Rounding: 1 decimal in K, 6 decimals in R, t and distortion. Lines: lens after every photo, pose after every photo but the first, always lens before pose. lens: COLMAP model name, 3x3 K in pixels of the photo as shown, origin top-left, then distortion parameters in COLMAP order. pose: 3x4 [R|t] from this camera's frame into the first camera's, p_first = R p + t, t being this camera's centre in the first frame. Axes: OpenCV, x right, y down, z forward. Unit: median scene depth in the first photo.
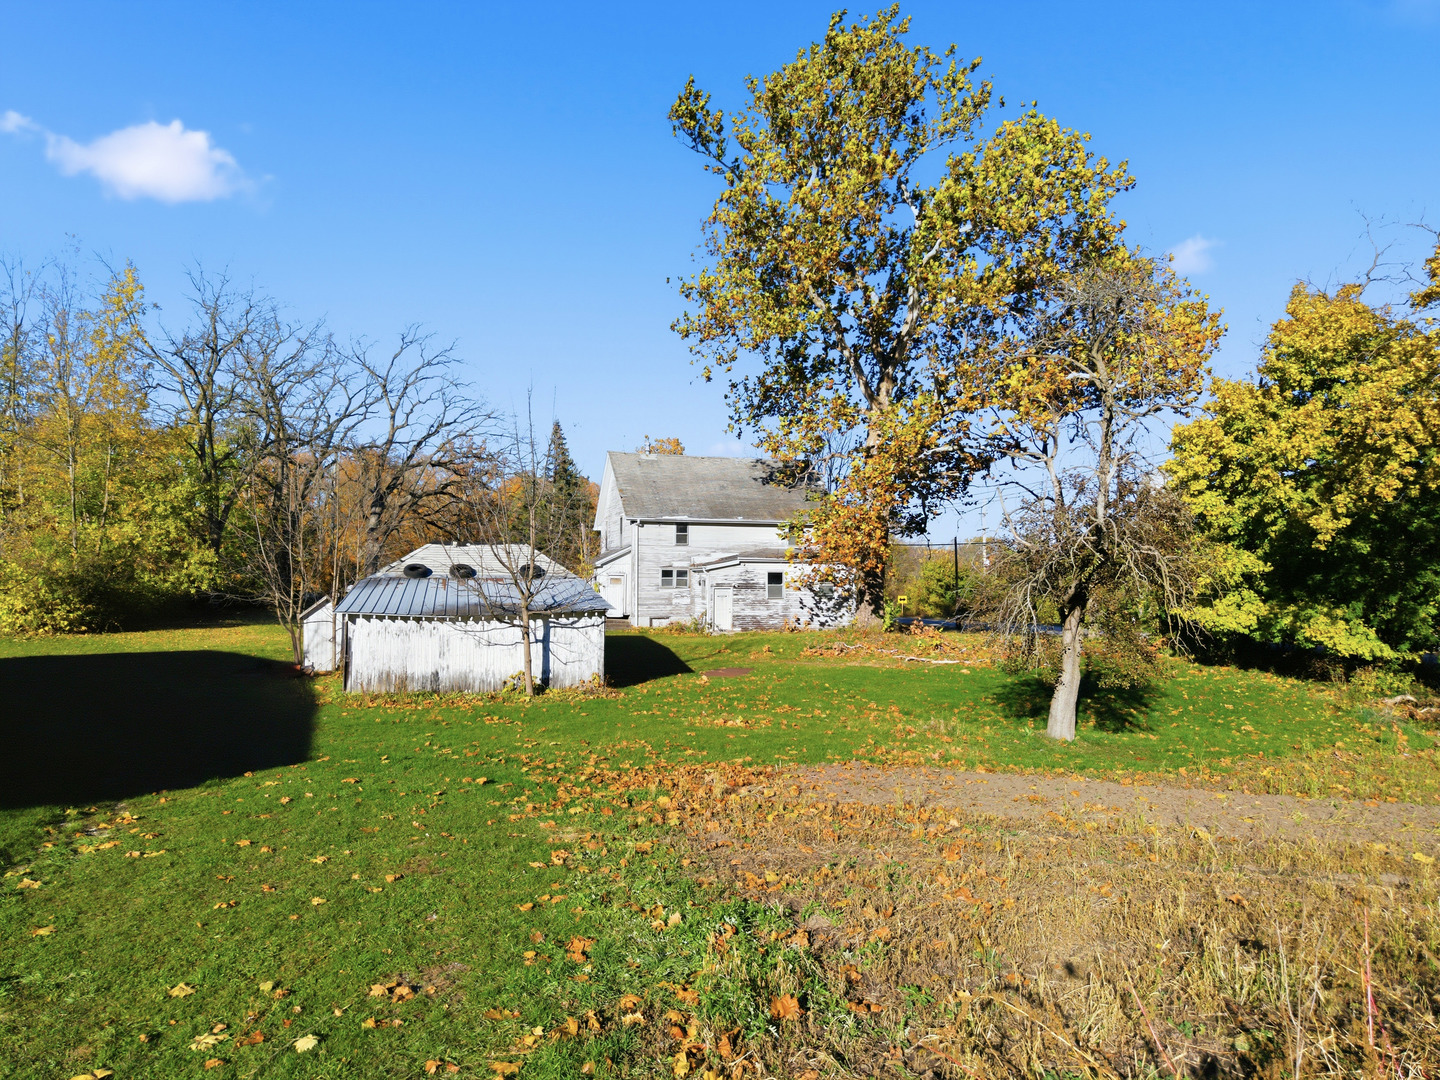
lens RADIAL K [[988.0, 0, 720.0], [0, 988.0, 540.0], [0, 0, 1]] dist [0.005662, 0.000578]
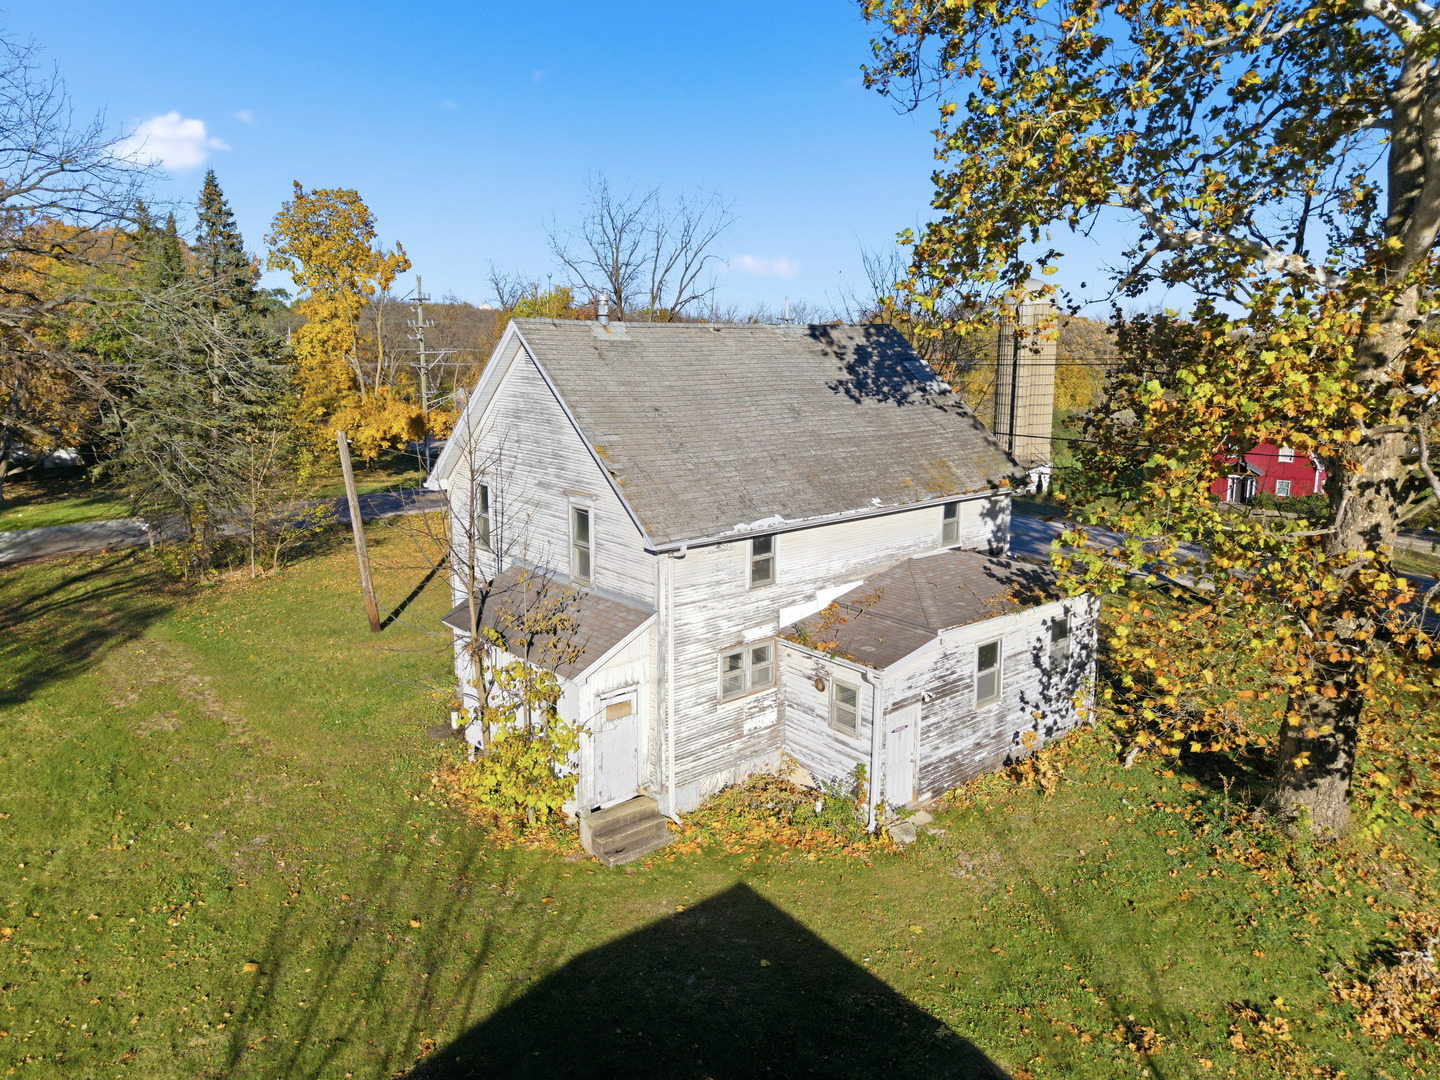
lens RADIAL K [[988.0, 0, 720.0], [0, 988.0, 540.0], [0, 0, 1]] dist [0.005662, 0.000578]
pose [[0.928303, -0.069882, 0.365199, -0.198110], [-0.011294, 0.976427, 0.215553, -0.097829], [-0.371654, -0.204223, 0.905630, 0.662809]]
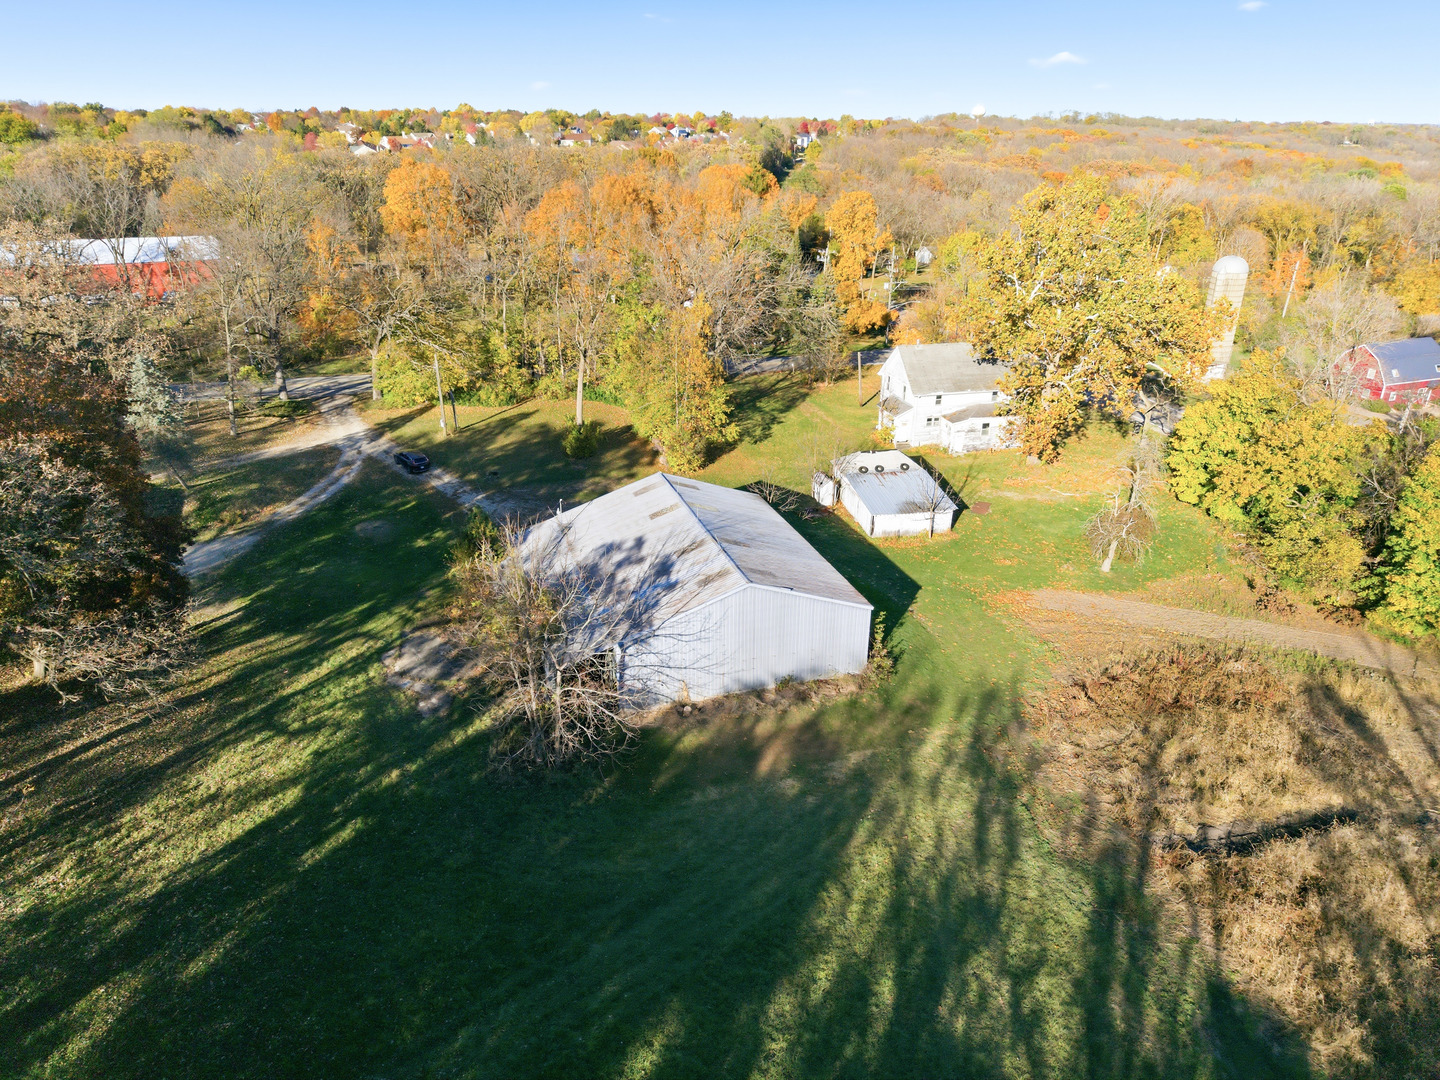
lens RADIAL K [[988.0, 0, 720.0], [0, 988.0, 540.0], [0, 0, 1]] dist [0.005662, 0.000578]
pose [[0.995921, 0.035378, -0.083007, -0.301425], [0.001786, 0.912021, 0.410139, -0.564638], [0.090214, -0.408614, 0.908238, -0.947932]]
